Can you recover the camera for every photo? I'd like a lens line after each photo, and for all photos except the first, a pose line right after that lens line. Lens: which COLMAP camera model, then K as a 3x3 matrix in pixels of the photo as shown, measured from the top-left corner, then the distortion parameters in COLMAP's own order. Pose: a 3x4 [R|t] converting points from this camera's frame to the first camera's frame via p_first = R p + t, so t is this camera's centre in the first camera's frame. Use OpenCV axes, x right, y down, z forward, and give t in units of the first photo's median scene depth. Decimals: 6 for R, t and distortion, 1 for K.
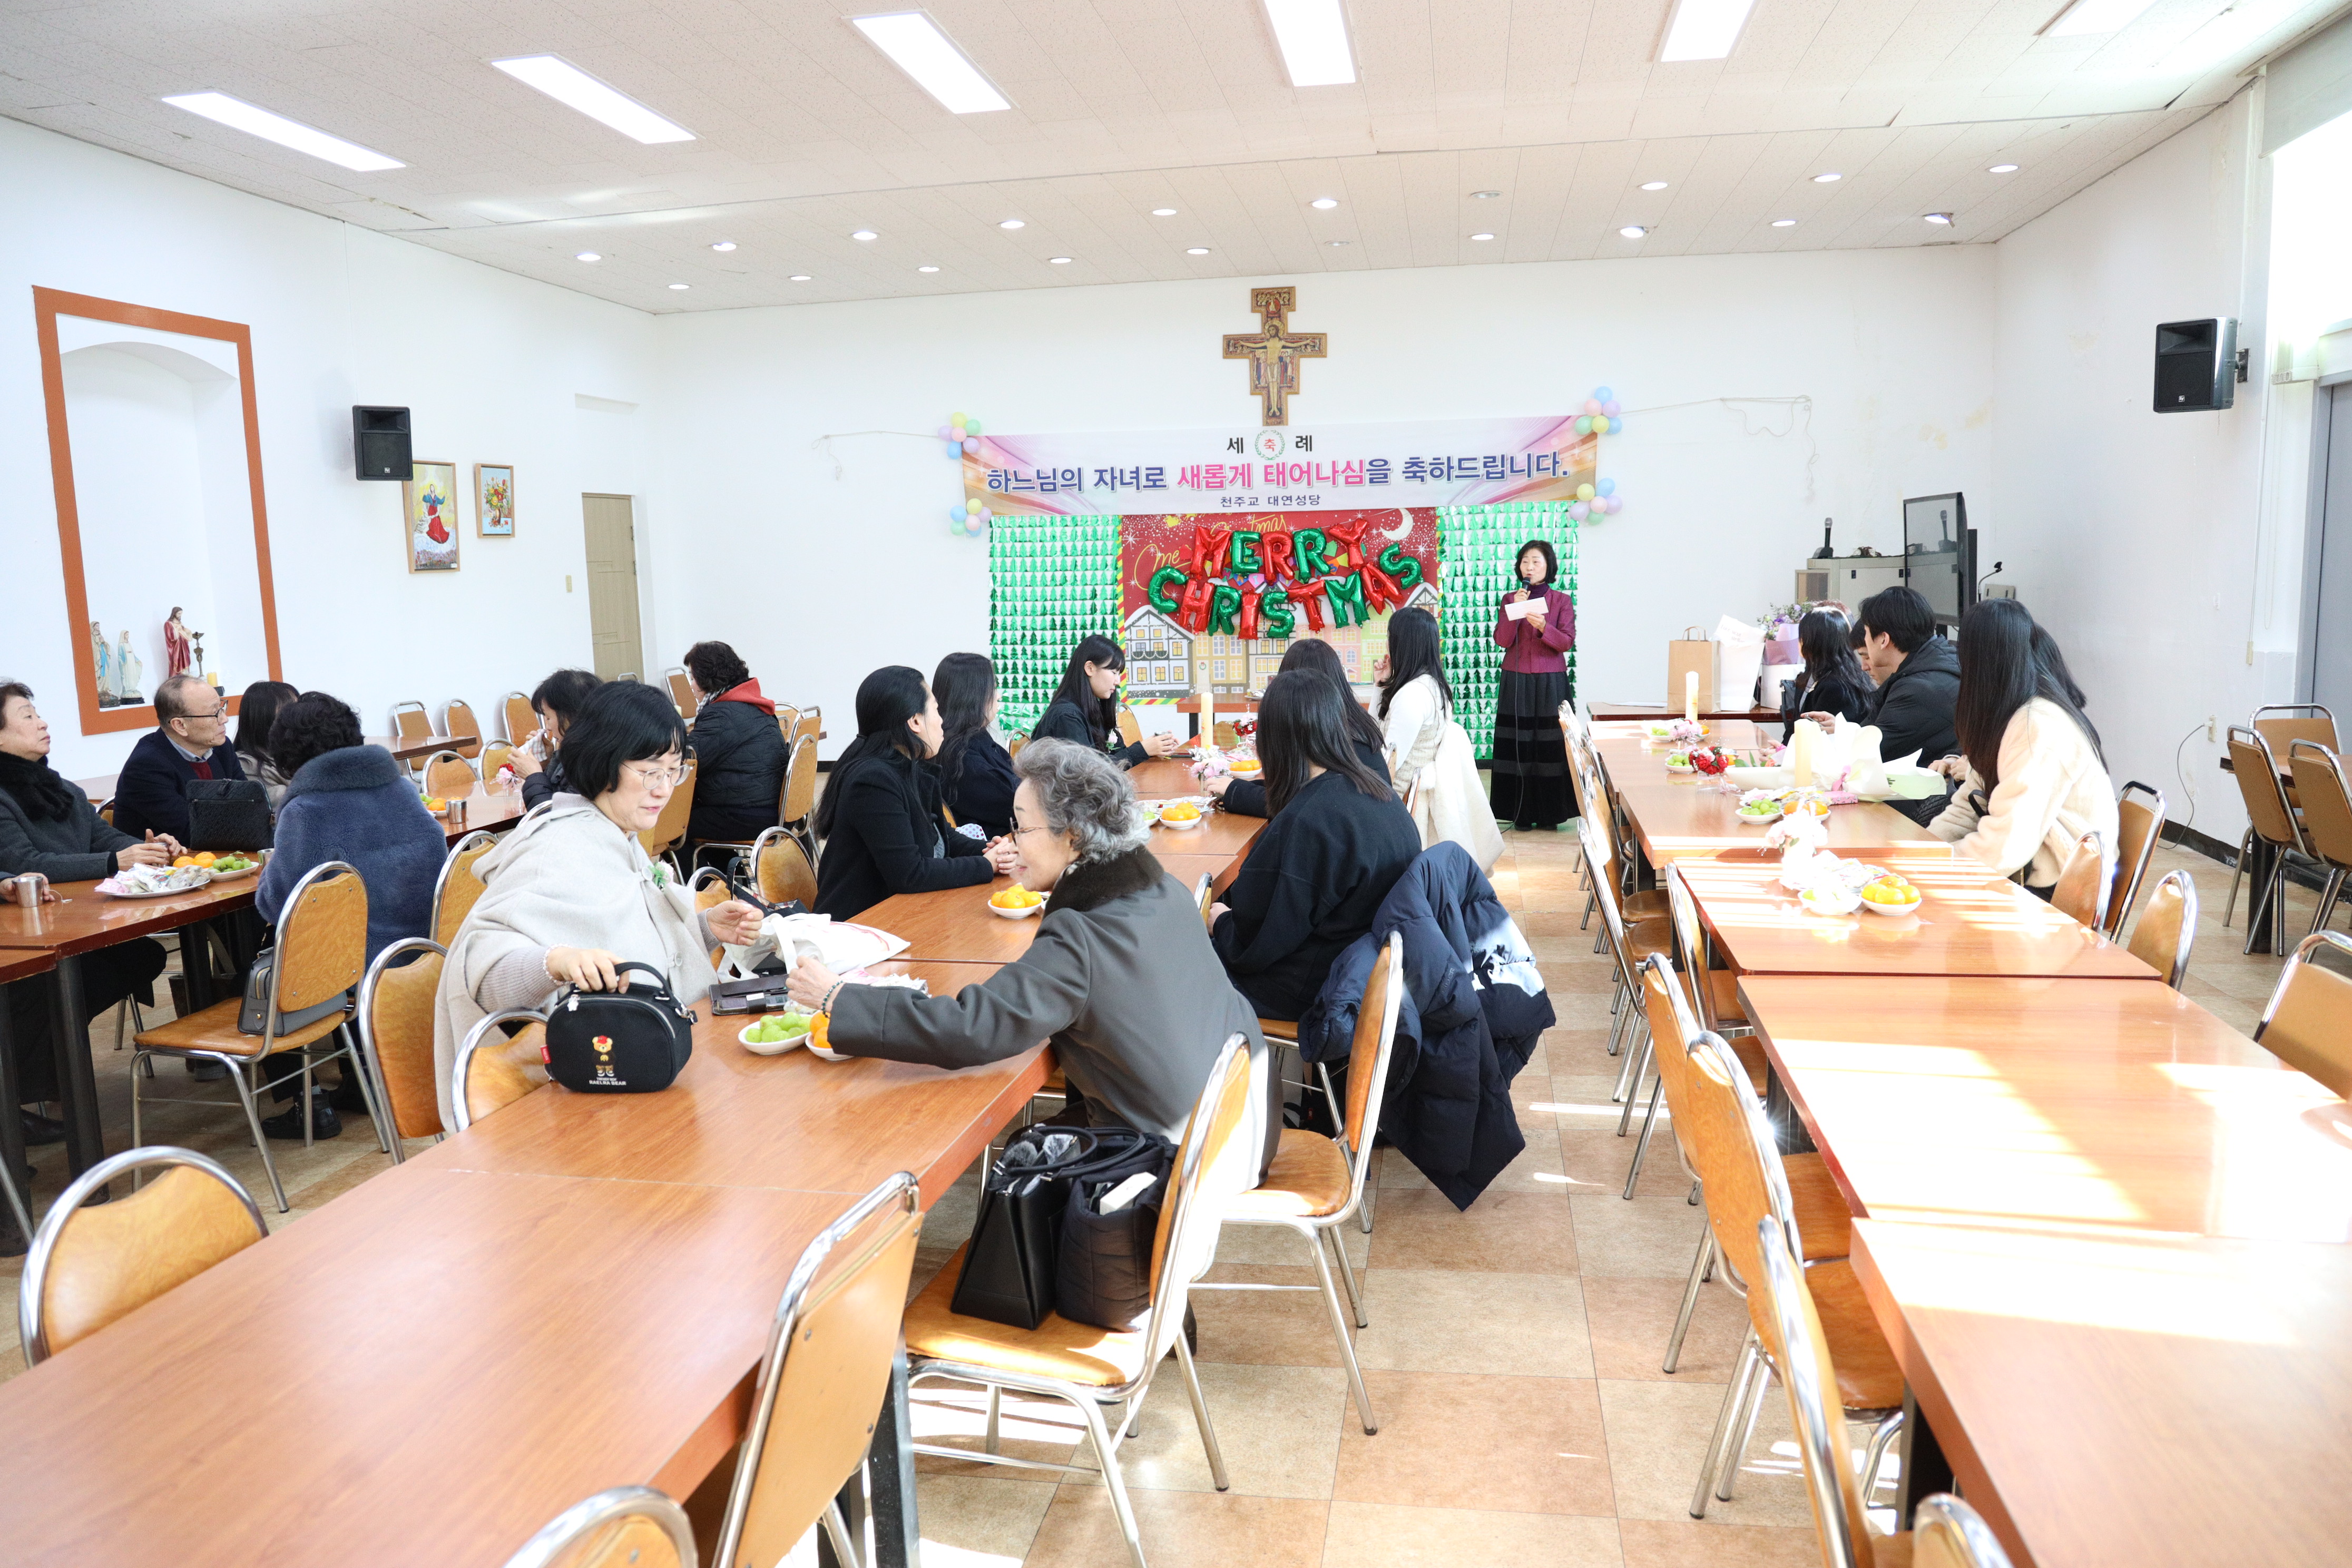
lens RADIAL K [[1643.6, 0, 1176.5], [0, 1643.6, 783.5], [0, 0, 1]] dist [-0.045011, -0.006693]
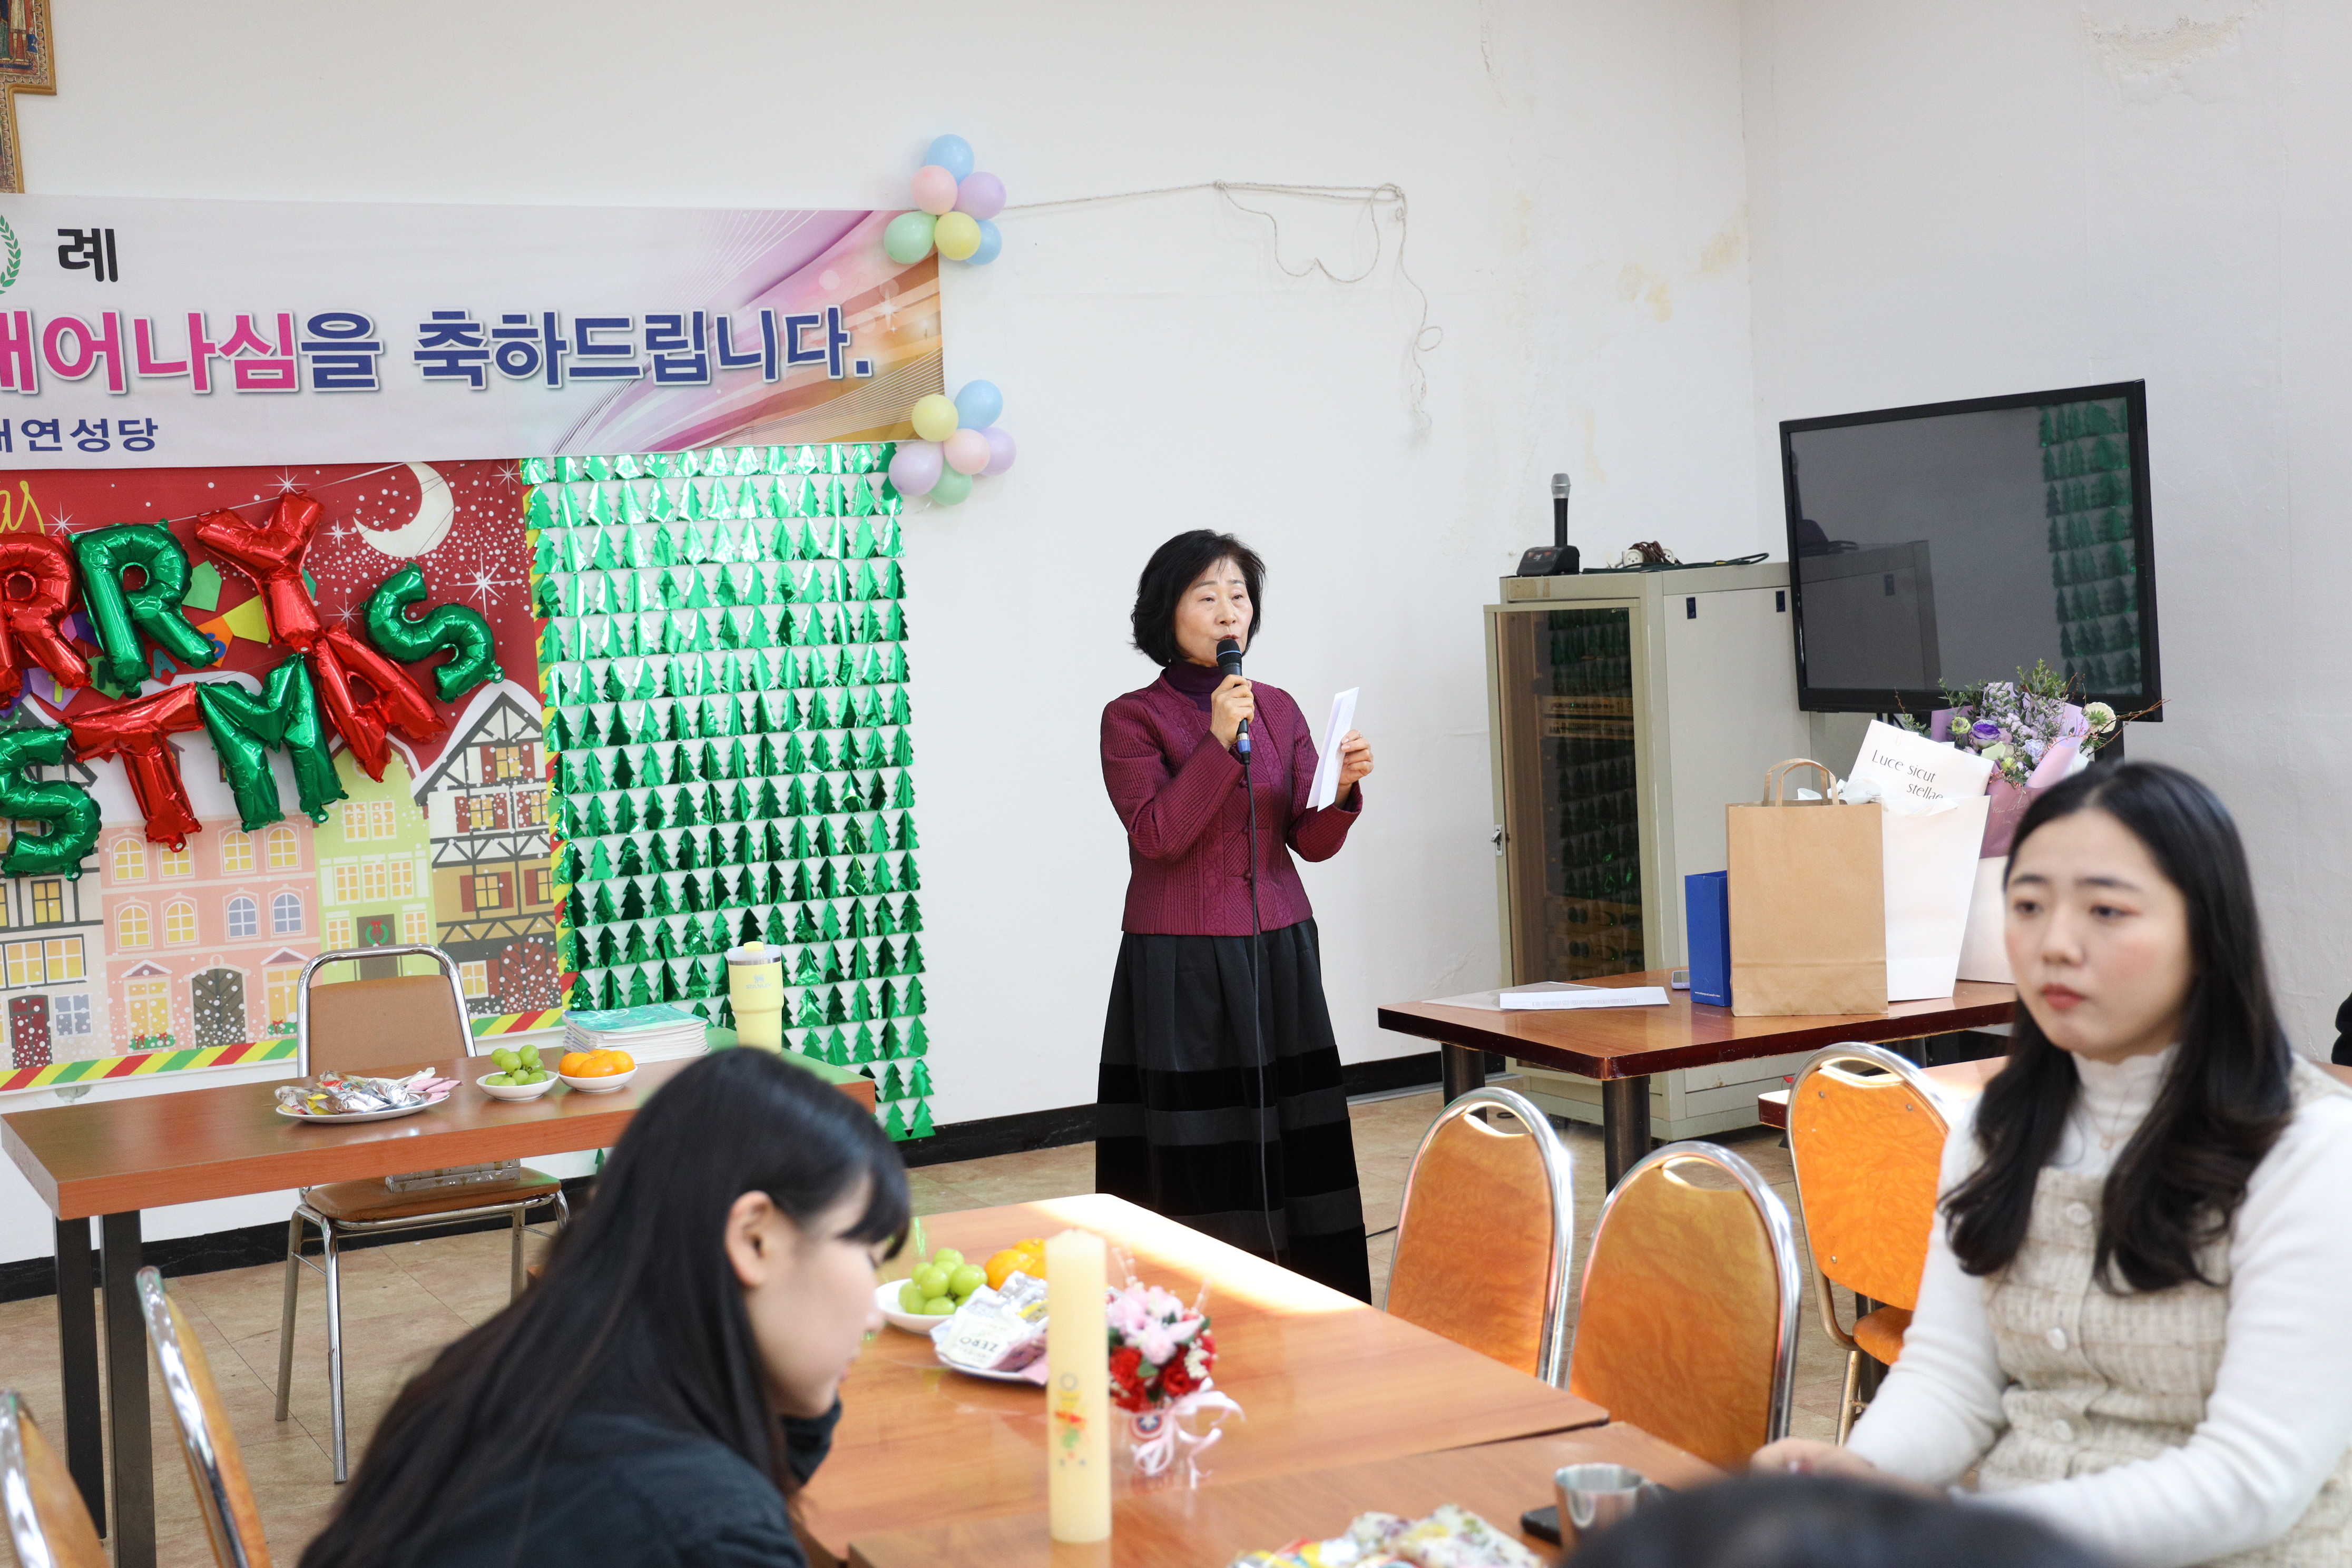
lens RADIAL K [[2976.3, 0, 1175.1], [0, 2976.3, 794.1], [0, 0, 1]] dist [0.143676, 0.000000]
pose [[0.807063, -0.061847, 0.587218, -0.103747], [0.111302, 0.992606, -0.048429, -0.053117], [-0.579881, 0.104443, 0.807979, 0.418569]]
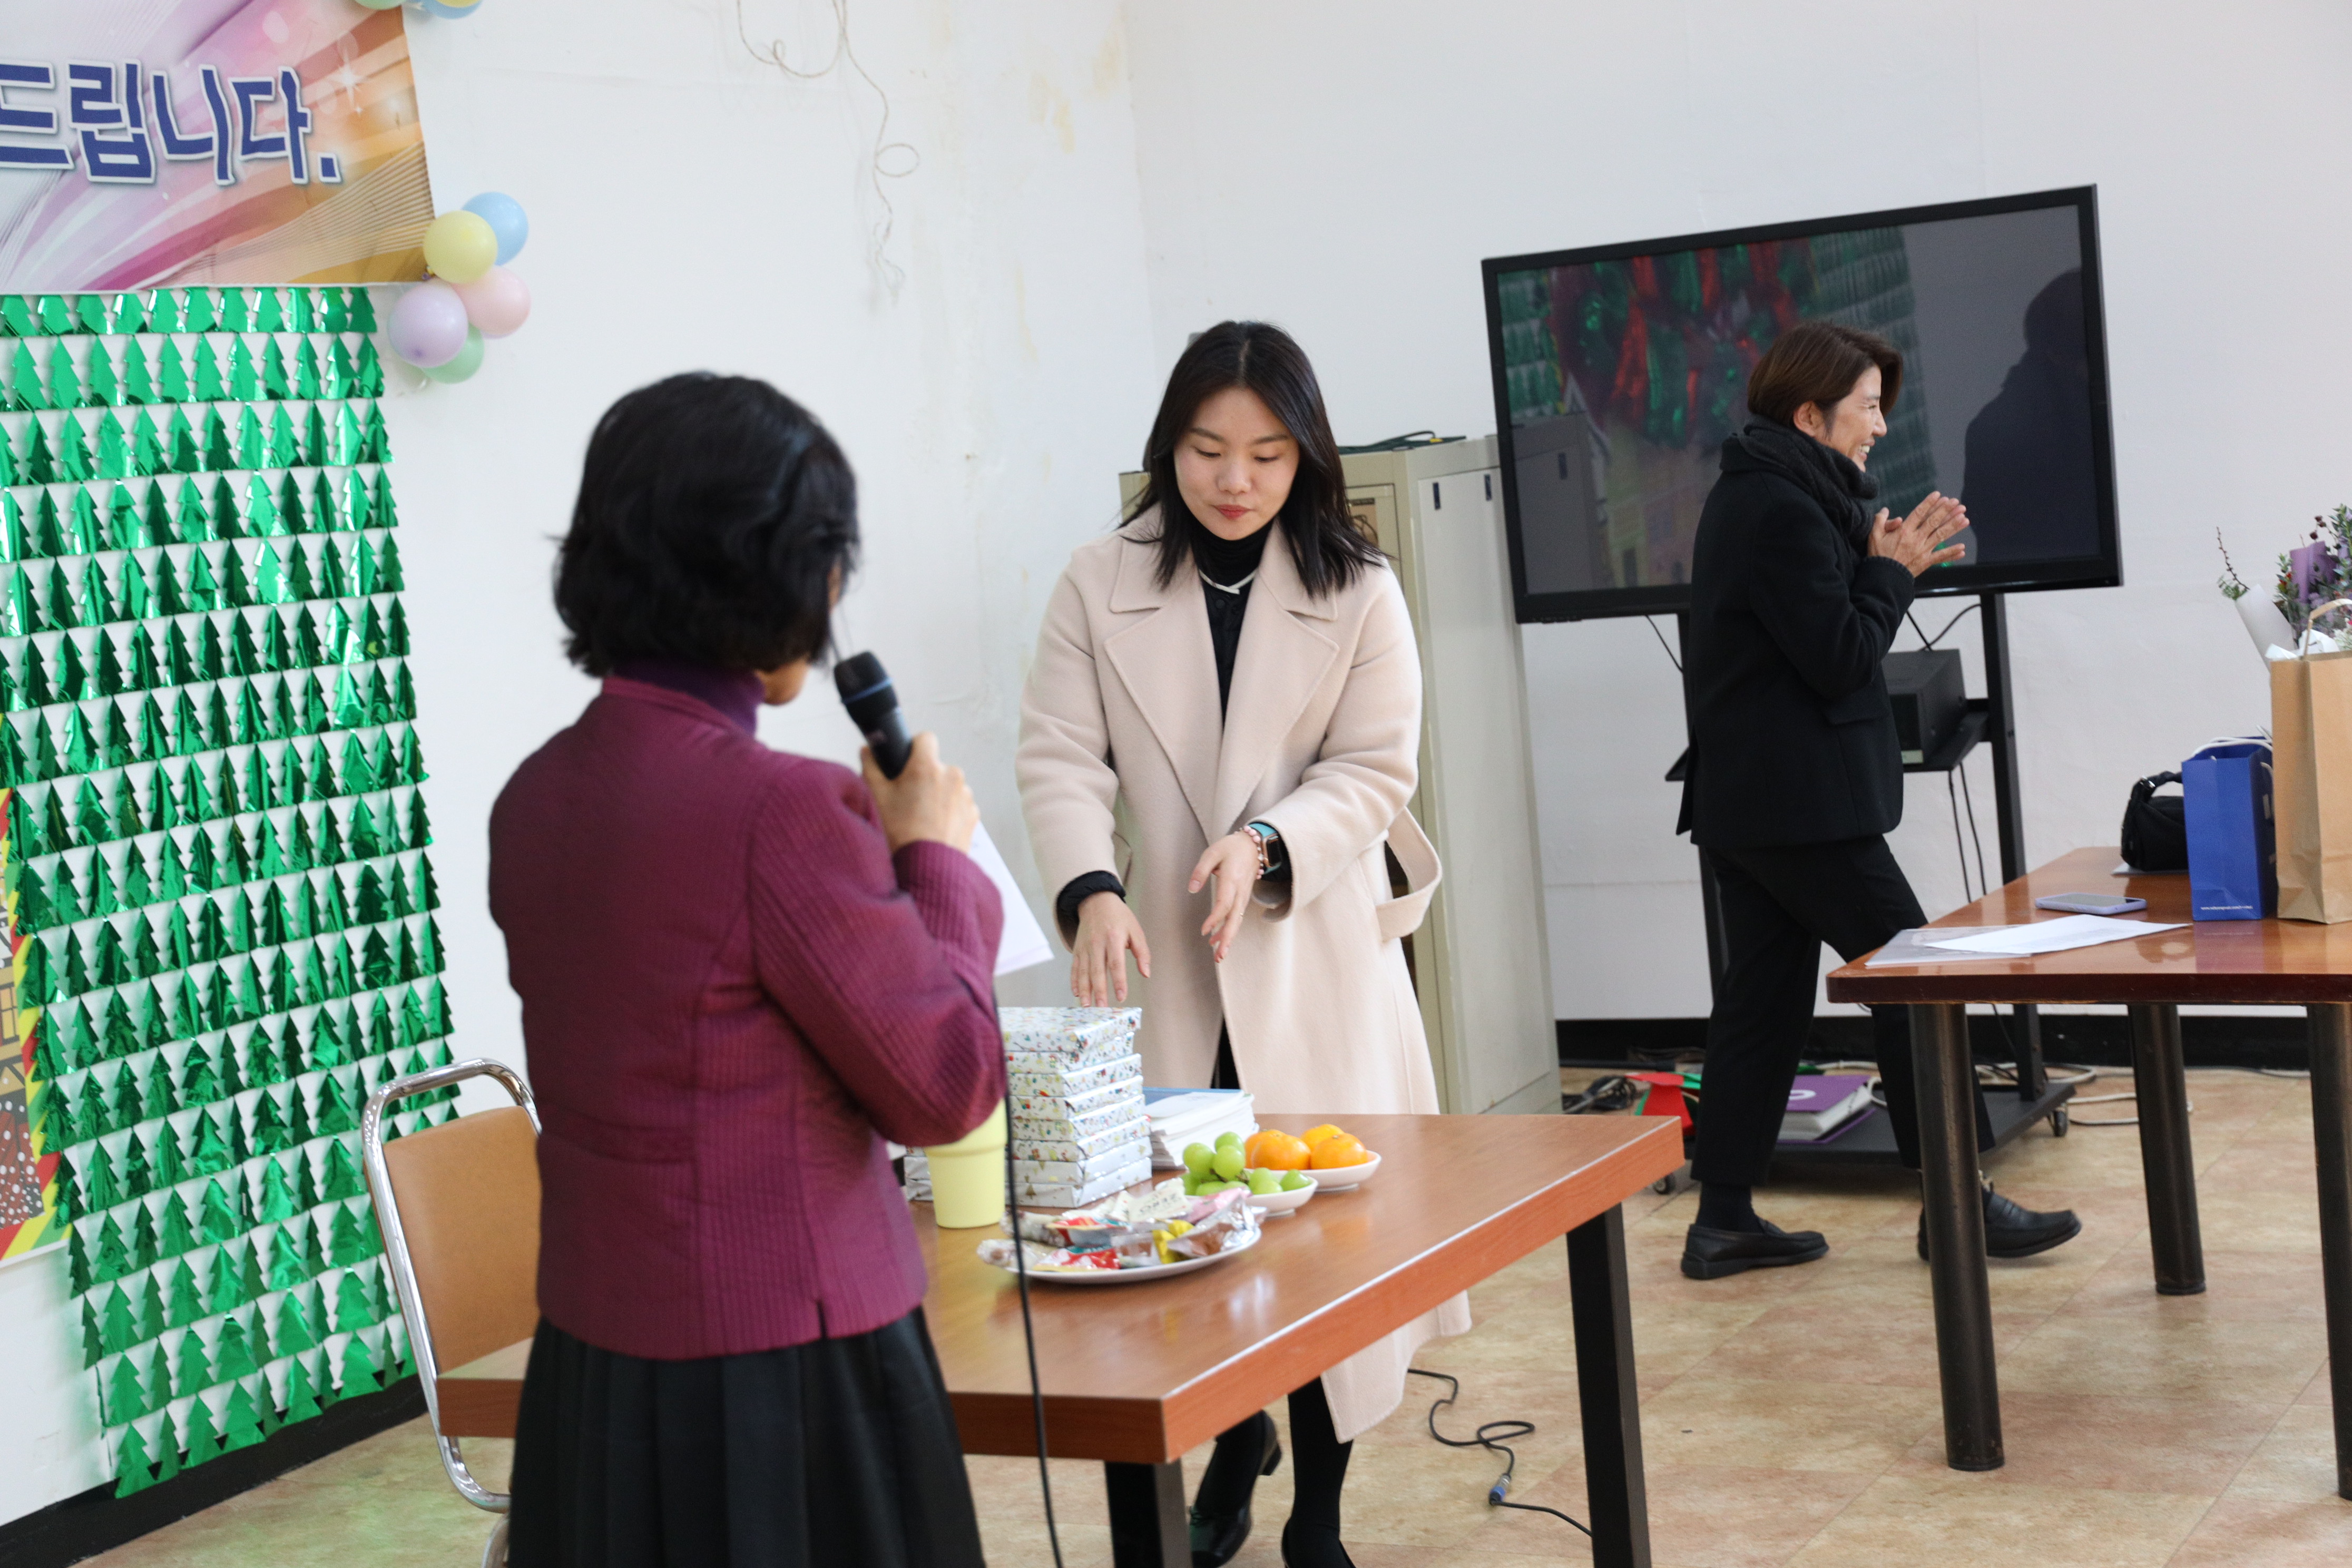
lens RADIAL K [[3768.0, 0, 1175.1], [0, 3768.0, 776.5], [0, 0, 1]] dist [0.332381, 0.000000]
pose [[0.315075, -0.091922, 0.944605, -0.254148], [0.208625, 0.977662, 0.025552, -0.090307], [-0.925853, 0.189017, 0.327214, 0.705869]]
